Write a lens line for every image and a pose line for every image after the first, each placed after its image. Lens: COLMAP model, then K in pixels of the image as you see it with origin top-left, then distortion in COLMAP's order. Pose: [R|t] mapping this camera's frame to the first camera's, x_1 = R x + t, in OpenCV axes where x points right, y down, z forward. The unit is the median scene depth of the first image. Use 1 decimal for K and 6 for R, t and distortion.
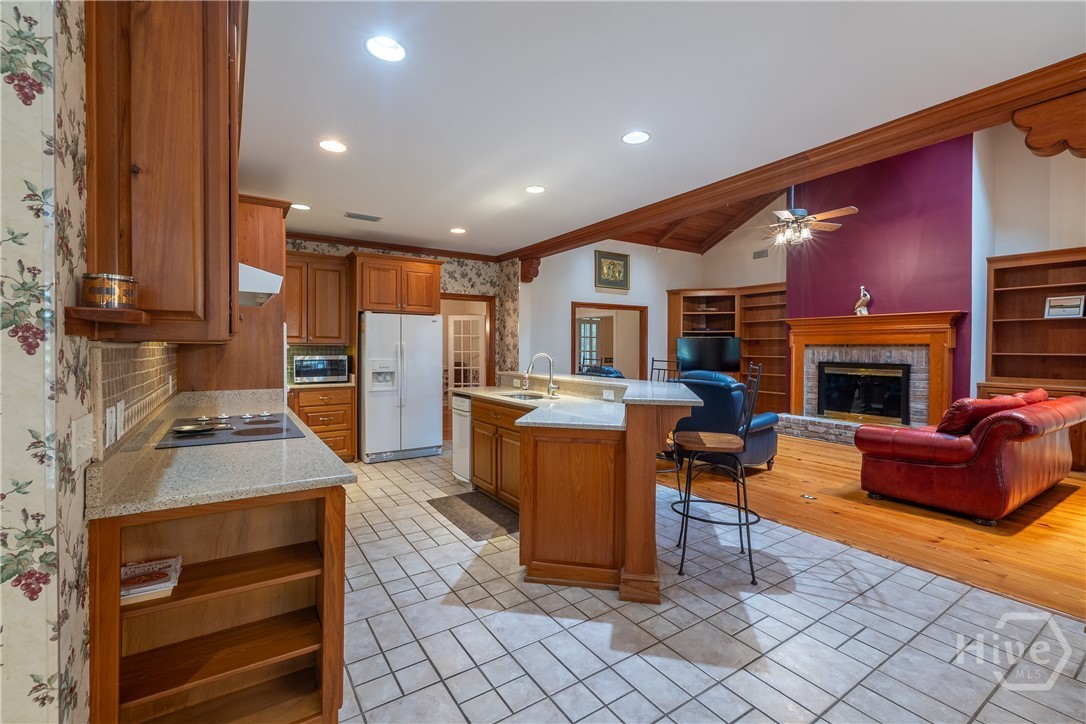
lens RADIAL K [[472.3, 0, 529.8], [0, 472.3, 351.2], [0, 0, 1]] dist [-0.000615, -0.000049]
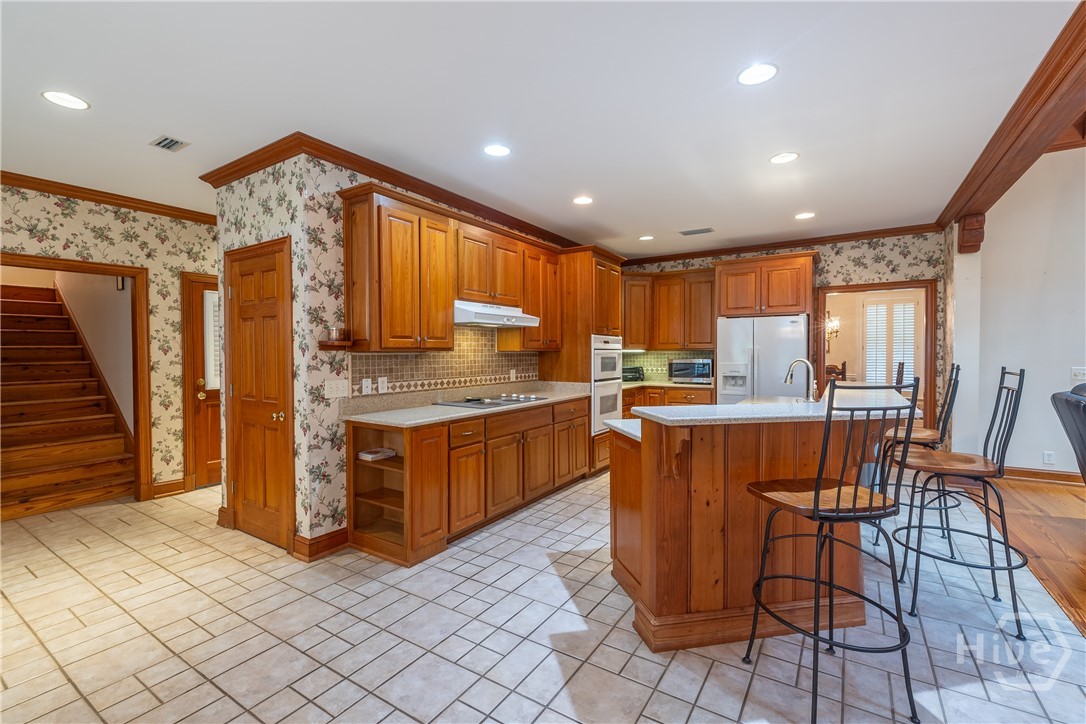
lens RADIAL K [[469.6, 0, 541.7], [0, 469.6, 355.3], [0, 0, 1]] dist [0.000968, 0.000148]
pose [[0.407328, -0.000672, -0.913282, 0.429805], [0.001077, 0.999999, -0.000256, -0.000578], [0.913281, -0.000880, 0.407329, 0.208715]]
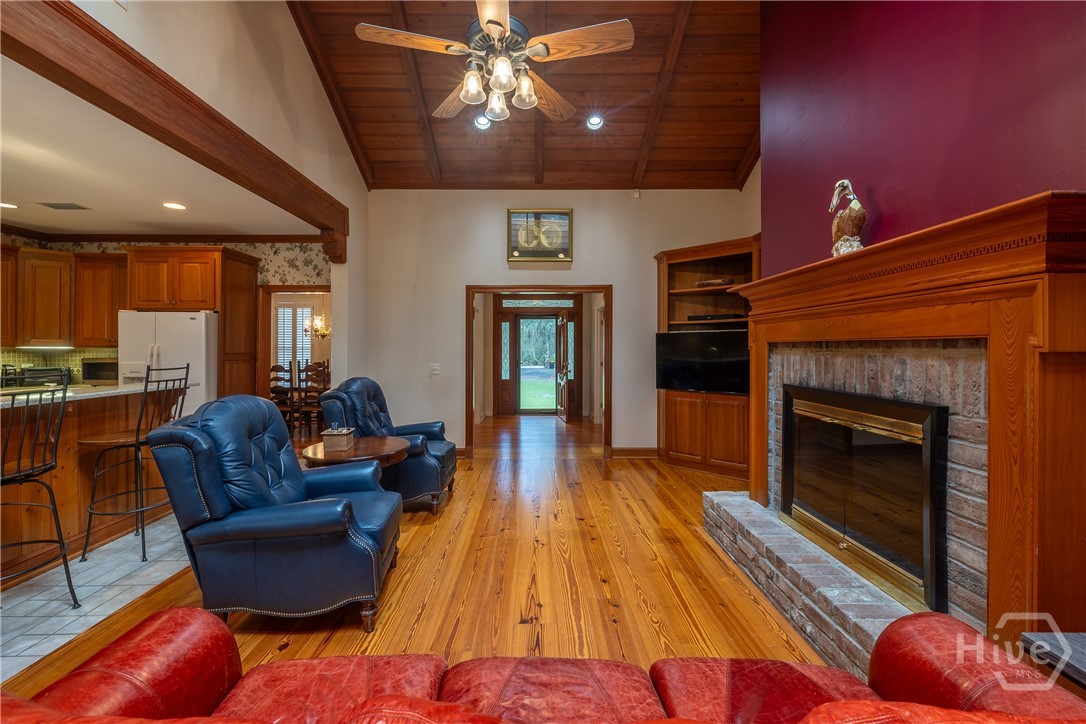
lens RADIAL K [[466.3, 0, 530.9], [0, 466.3, 348.1], [0, 0, 1]] dist [0.000461, -0.000113]
pose [[0.843554, -0.001500, -0.537042, 0.782367], [-0.003200, 0.999964, -0.007820, -0.006351], [0.537035, 0.008315, 0.843519, 0.645841]]
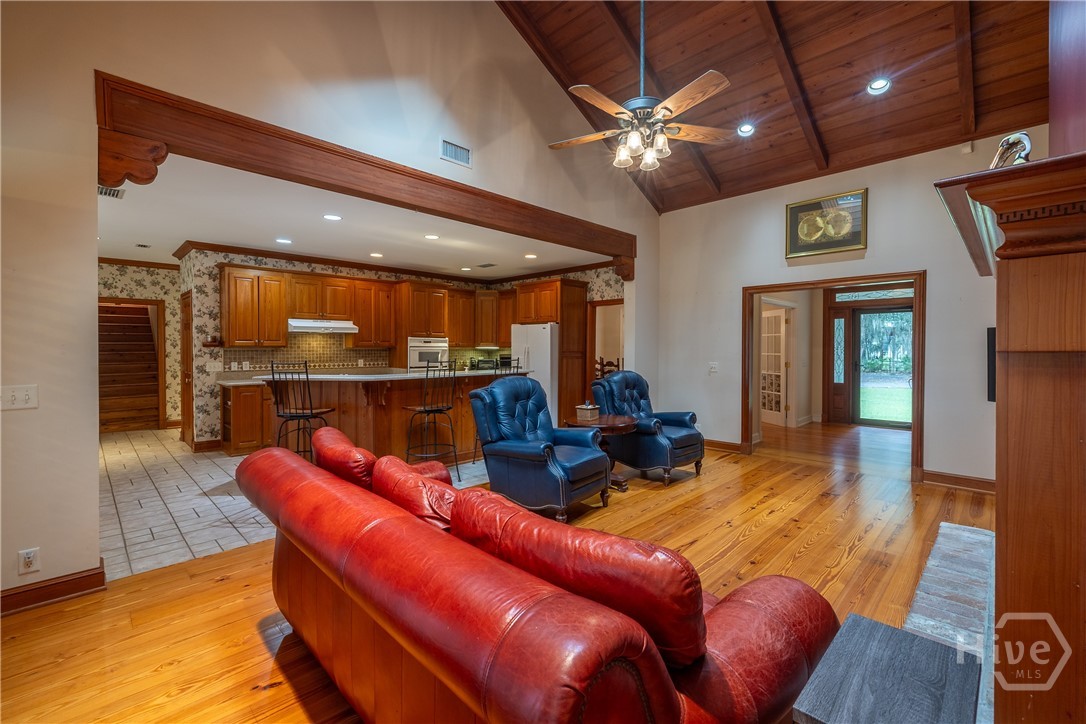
lens RADIAL K [[466.3, 0, 530.9], [0, 466.3, 348.1], [0, 0, 1]] dist [0.000461, -0.000113]
pose [[0.196608, -0.001999, -0.980480, 1.053840], [-0.006930, 0.999970, -0.003429, -0.006025], [0.980458, 0.007468, 0.196588, 0.749241]]
